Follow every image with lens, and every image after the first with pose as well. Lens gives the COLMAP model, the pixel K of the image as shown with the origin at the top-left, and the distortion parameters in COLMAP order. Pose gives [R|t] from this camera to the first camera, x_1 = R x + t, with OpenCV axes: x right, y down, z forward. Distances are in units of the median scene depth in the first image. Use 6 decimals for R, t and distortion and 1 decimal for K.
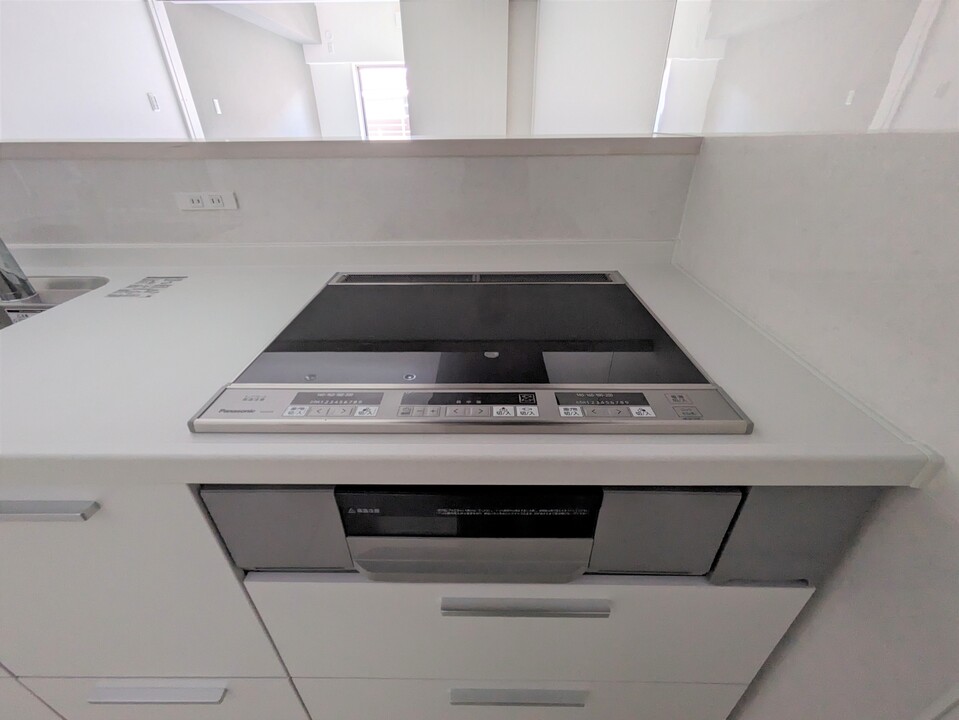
lens RADIAL K [[411.2, 0, 479.5], [0, 411.2, 360.0], [0, 0, 1]] dist [0.000046, 0.000135]
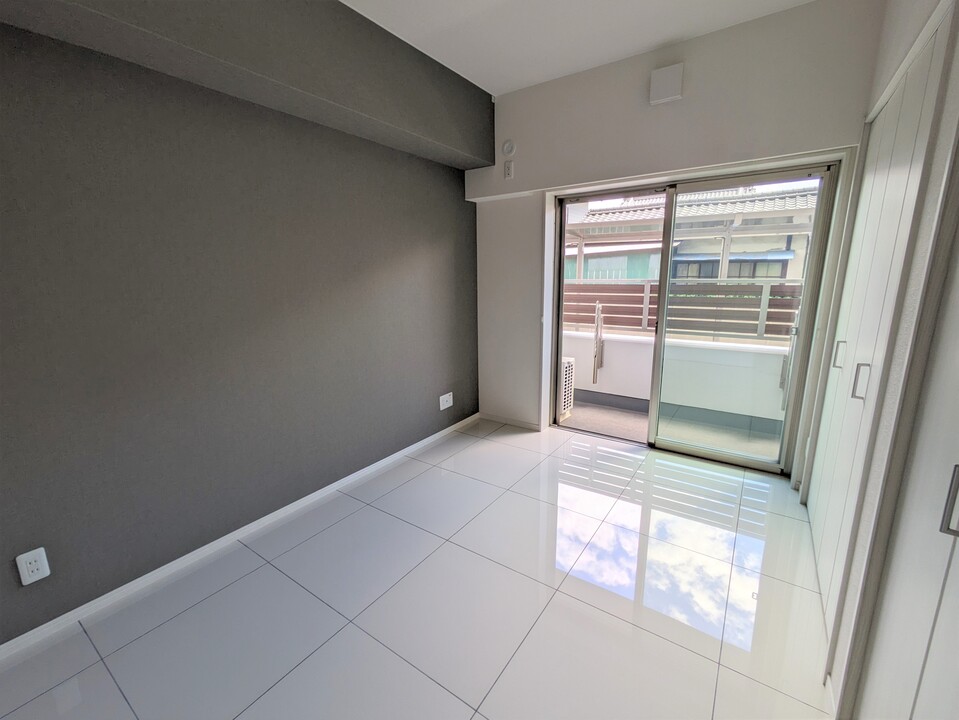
lens RADIAL K [[411.2, 0, 479.5], [0, 411.2, 360.0], [0, 0, 1]] dist [0.000046, 0.000135]
pose [[0.827592, 0.111665, -0.550111, -0.607081], [-0.275932, 0.934363, -0.225451, -3.052441], [0.488828, 0.338375, 0.804083, 4.838311]]
